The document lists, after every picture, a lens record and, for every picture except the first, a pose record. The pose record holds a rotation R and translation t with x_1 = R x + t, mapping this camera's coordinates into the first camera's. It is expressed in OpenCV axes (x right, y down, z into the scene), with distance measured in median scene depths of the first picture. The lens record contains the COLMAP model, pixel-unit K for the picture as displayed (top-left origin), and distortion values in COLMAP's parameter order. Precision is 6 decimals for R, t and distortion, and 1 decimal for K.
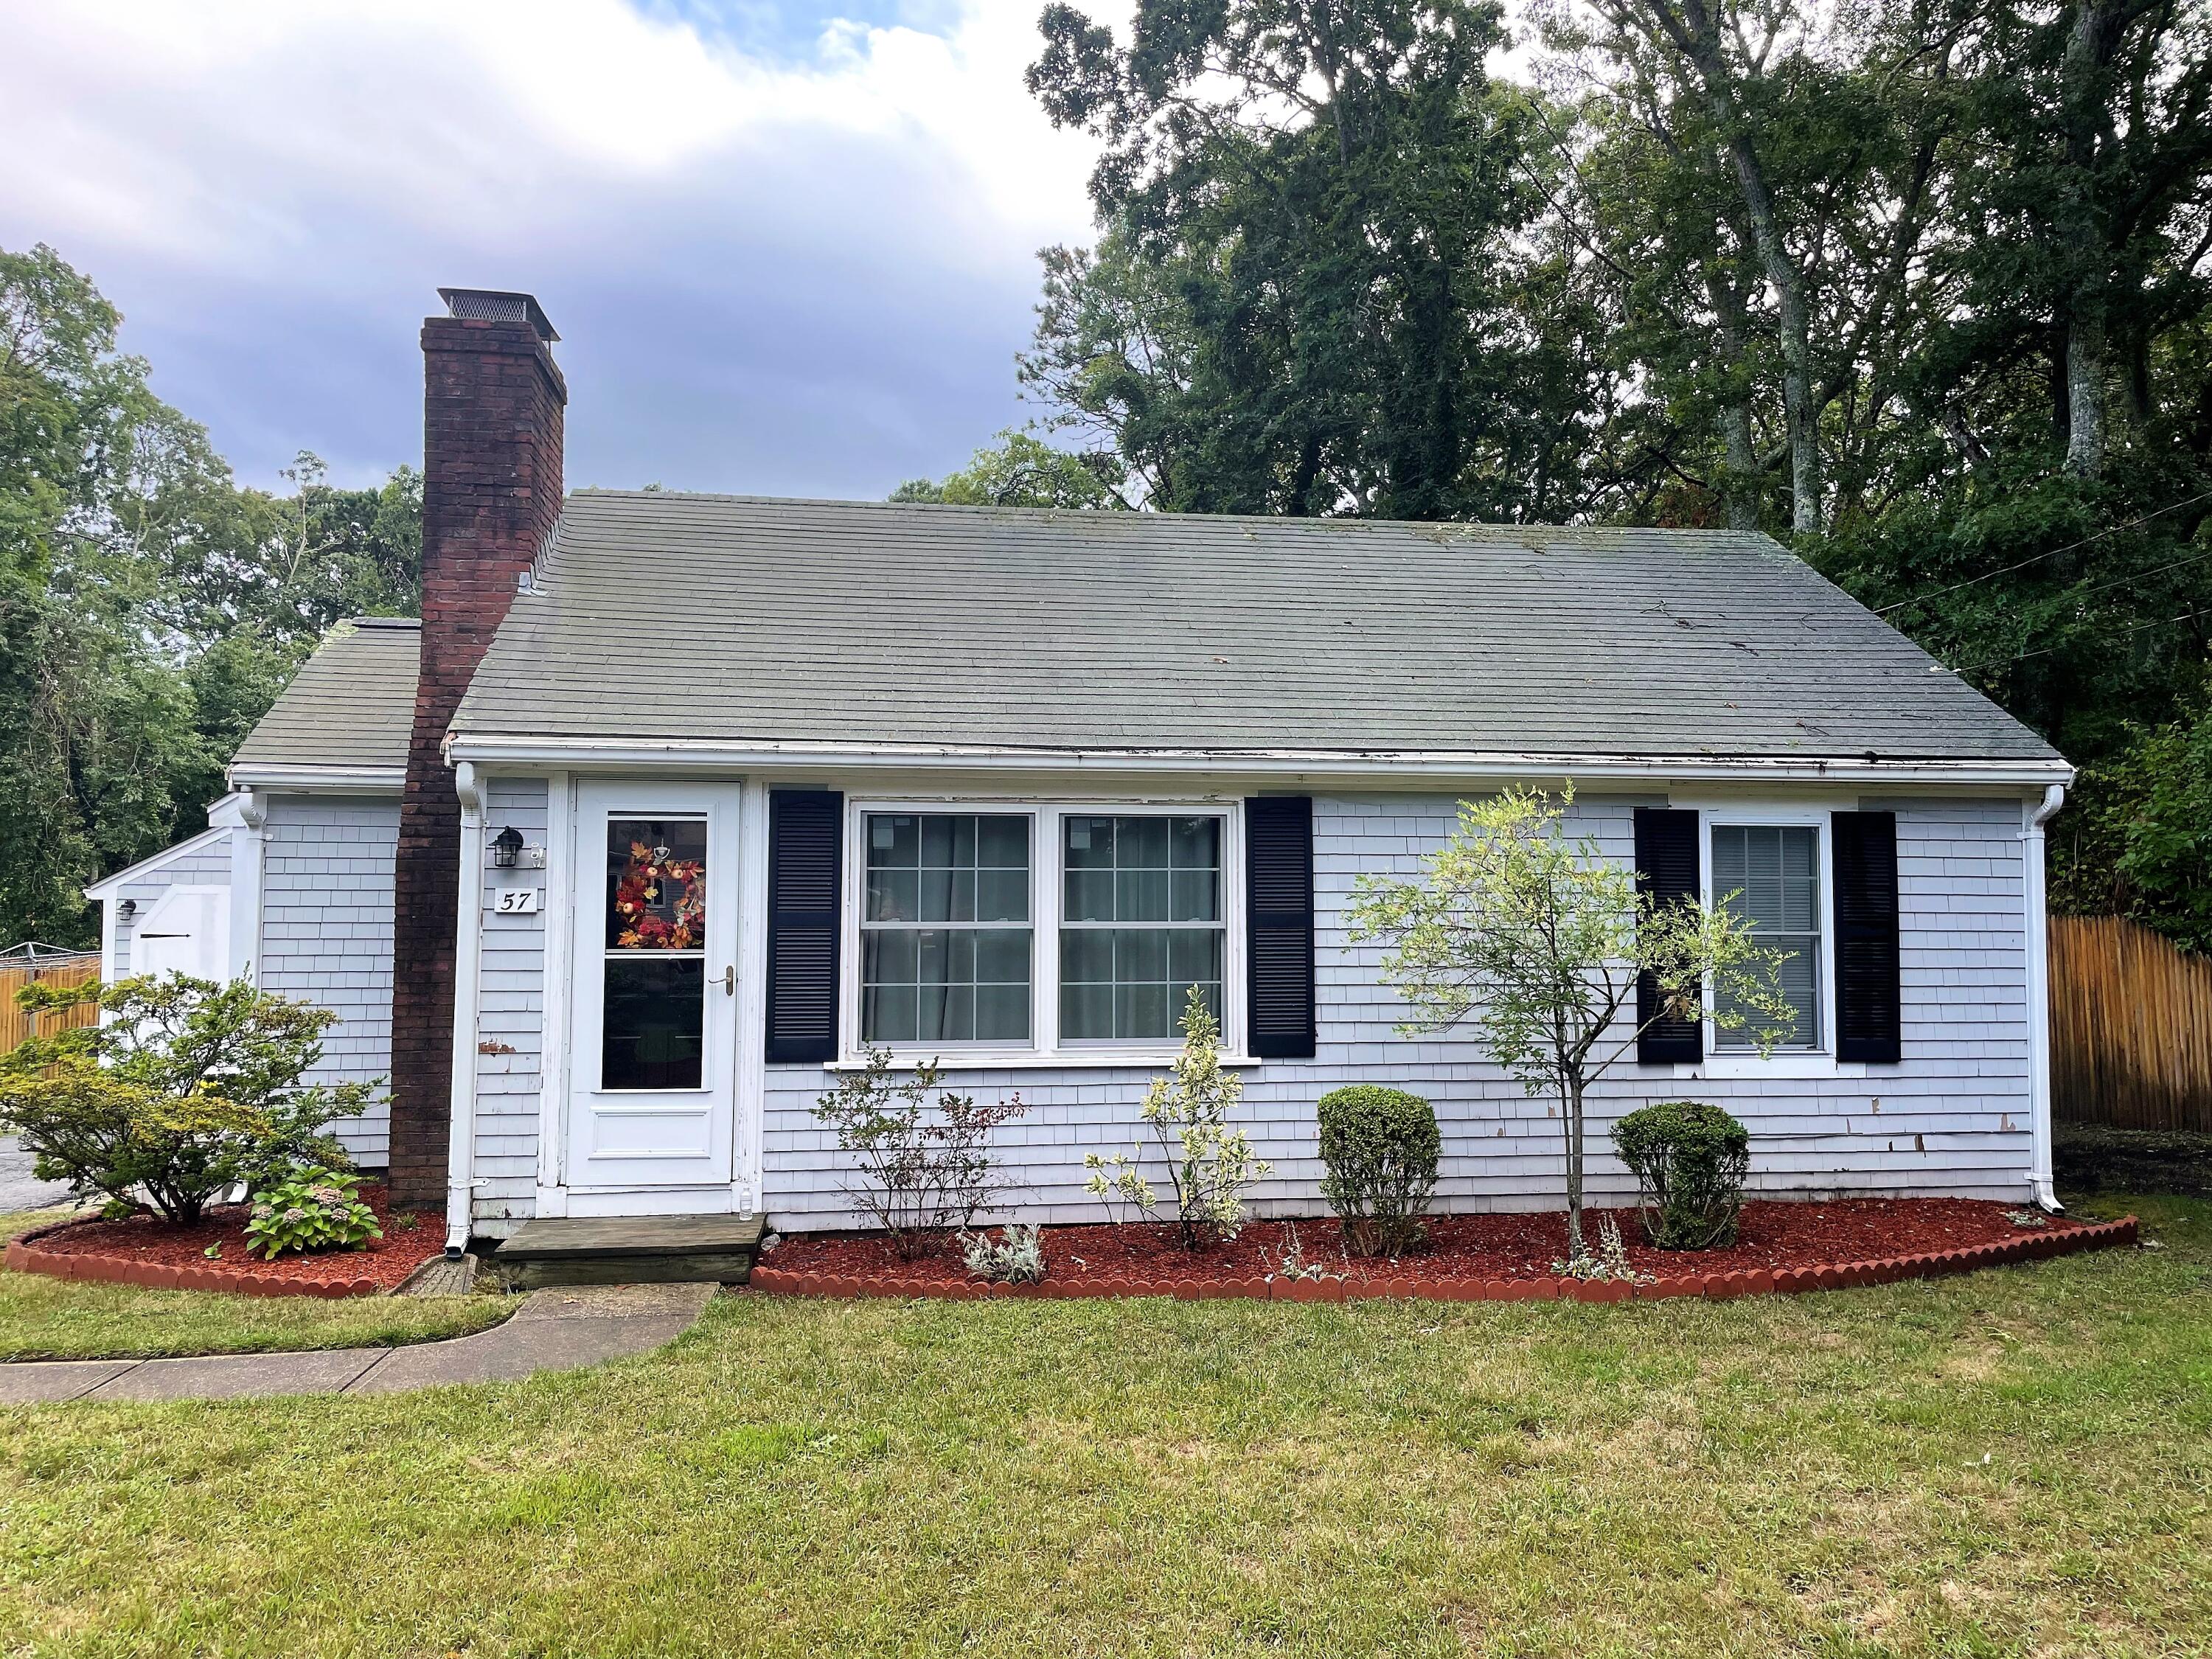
lens RADIAL K [[1674.8, 0, 1106.7], [0, 1674.8, 841.3], [0, 0, 1]] dist [0.079223, -0.077057]
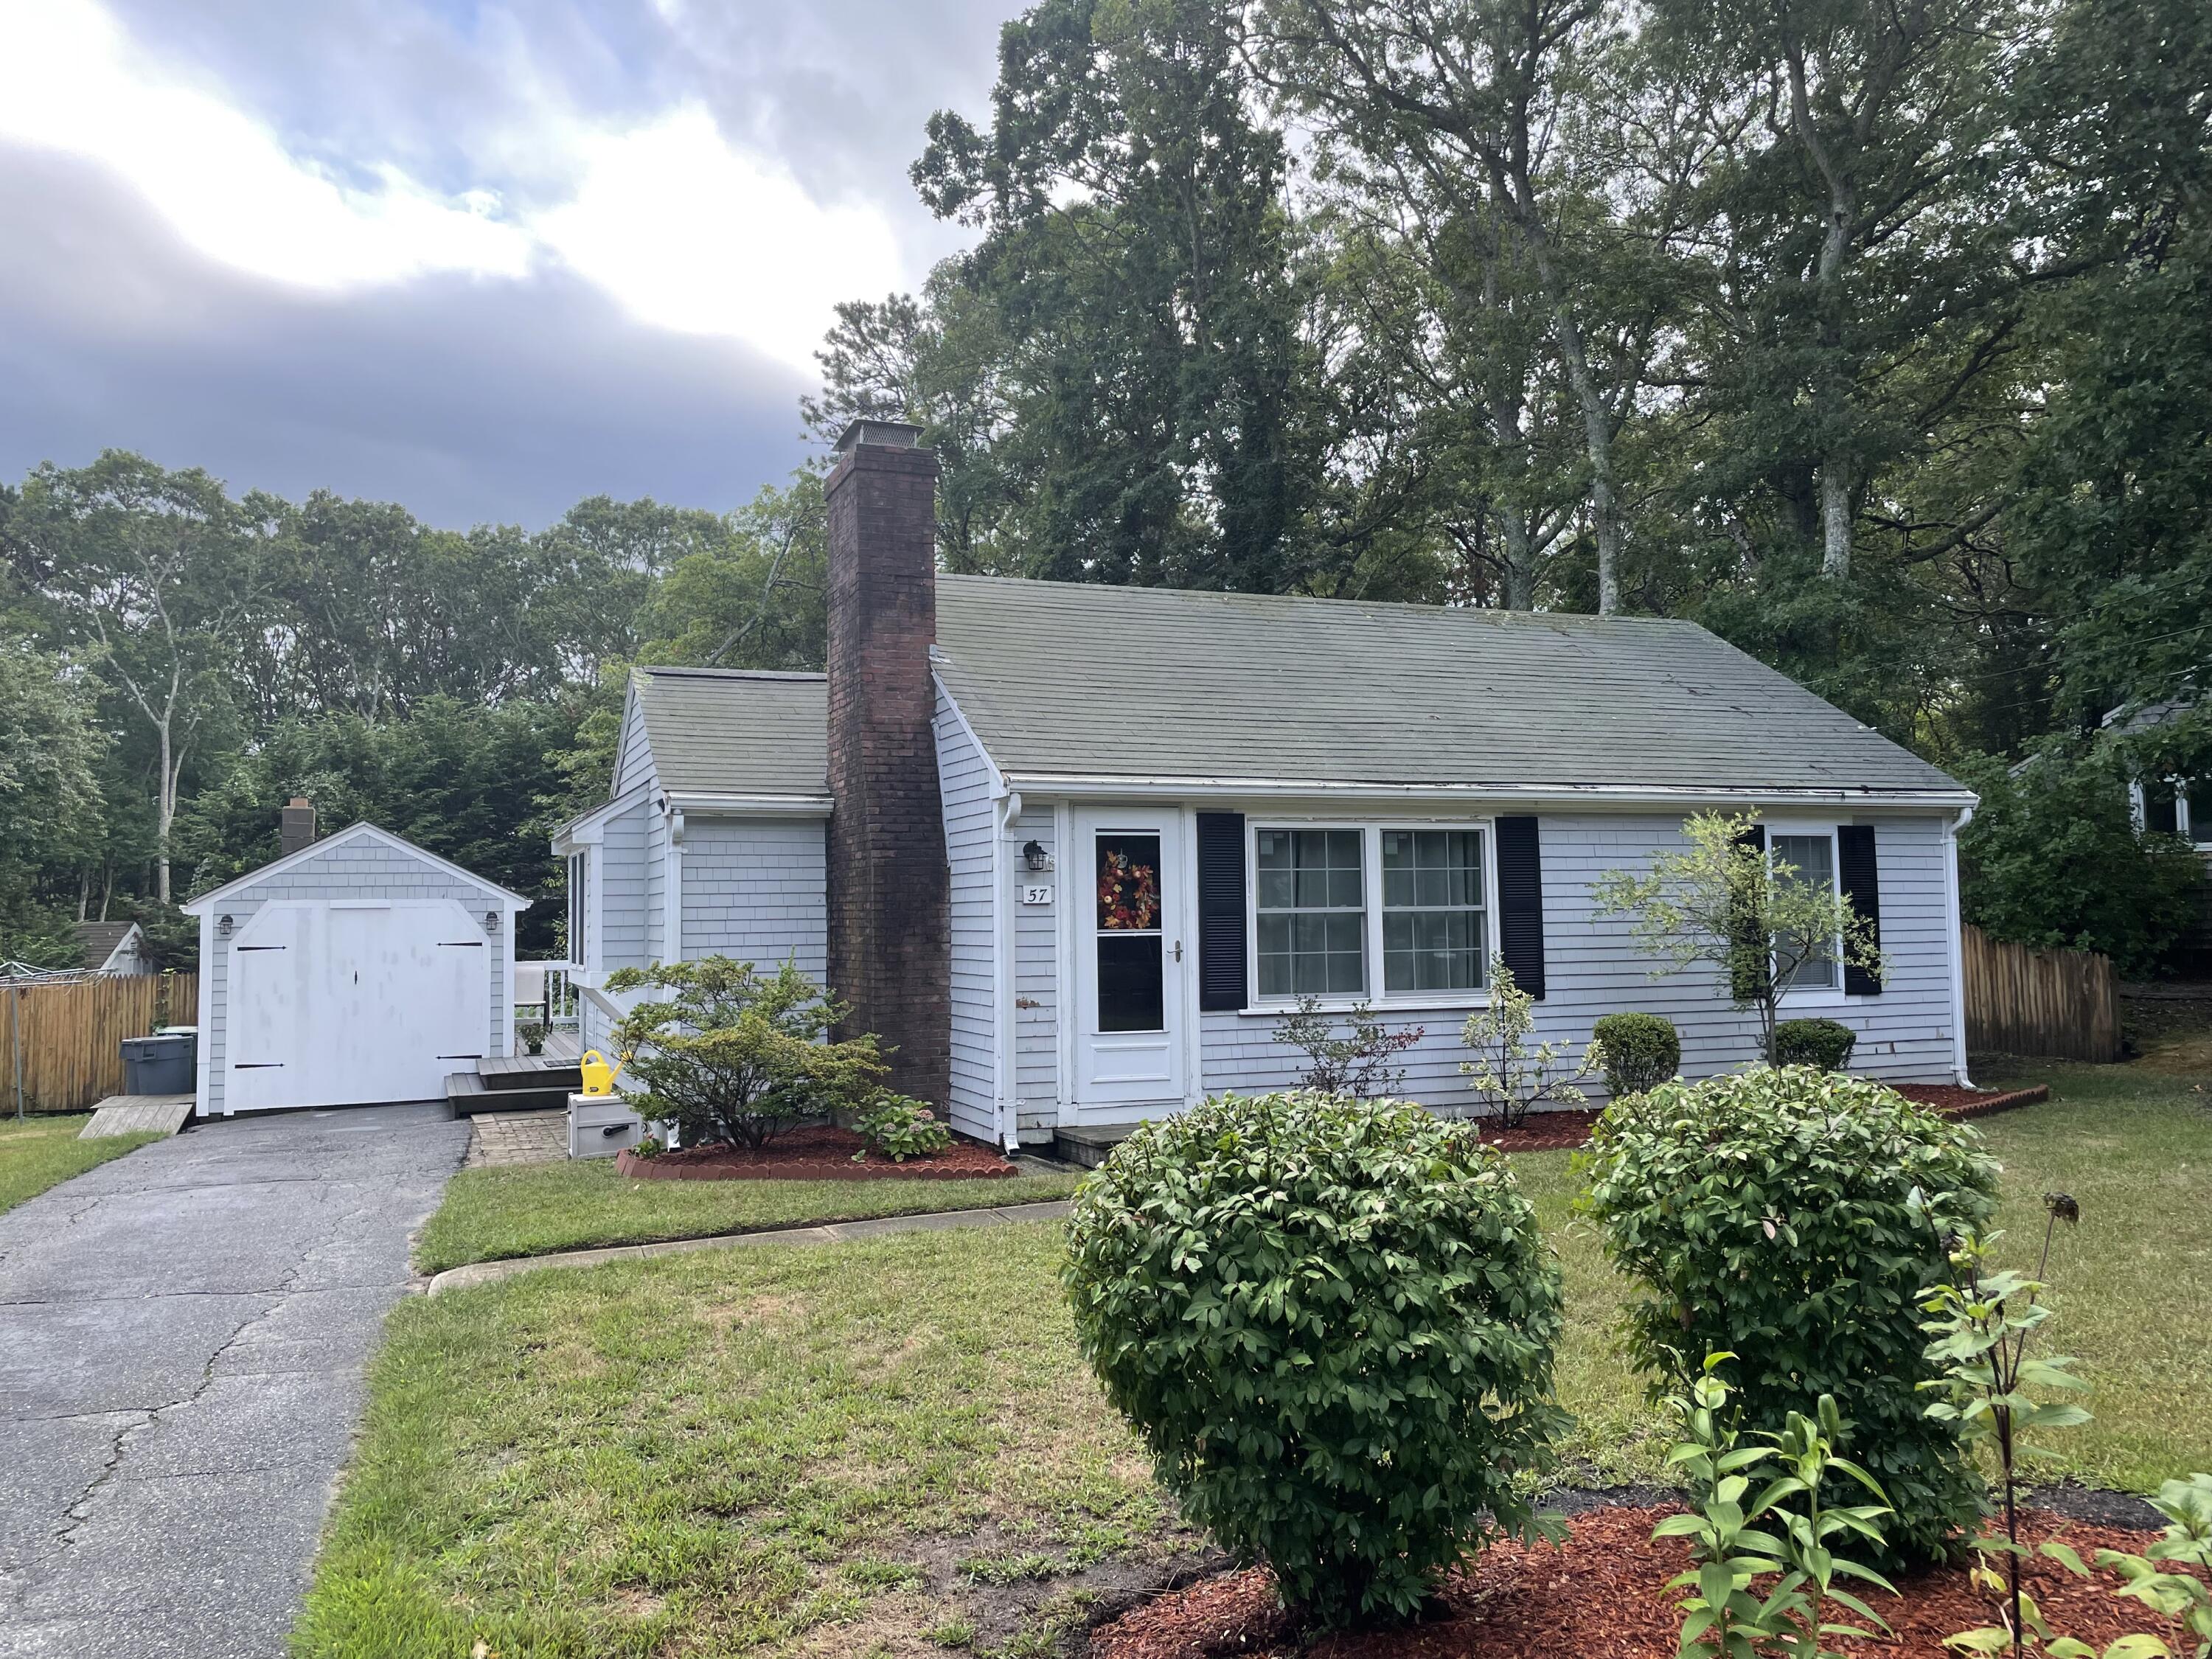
lens RADIAL K [[1649.7, 0, 1106.0], [0, 1649.7, 829.5], [0, 0, 1]] dist [0.070120, -0.067596]
pose [[0.973138, -0.004268, 0.230182, -0.567076], [0.008028, 0.999849, -0.015399, 0.003345], [-0.230082, 0.016833, 0.973026, -0.289213]]
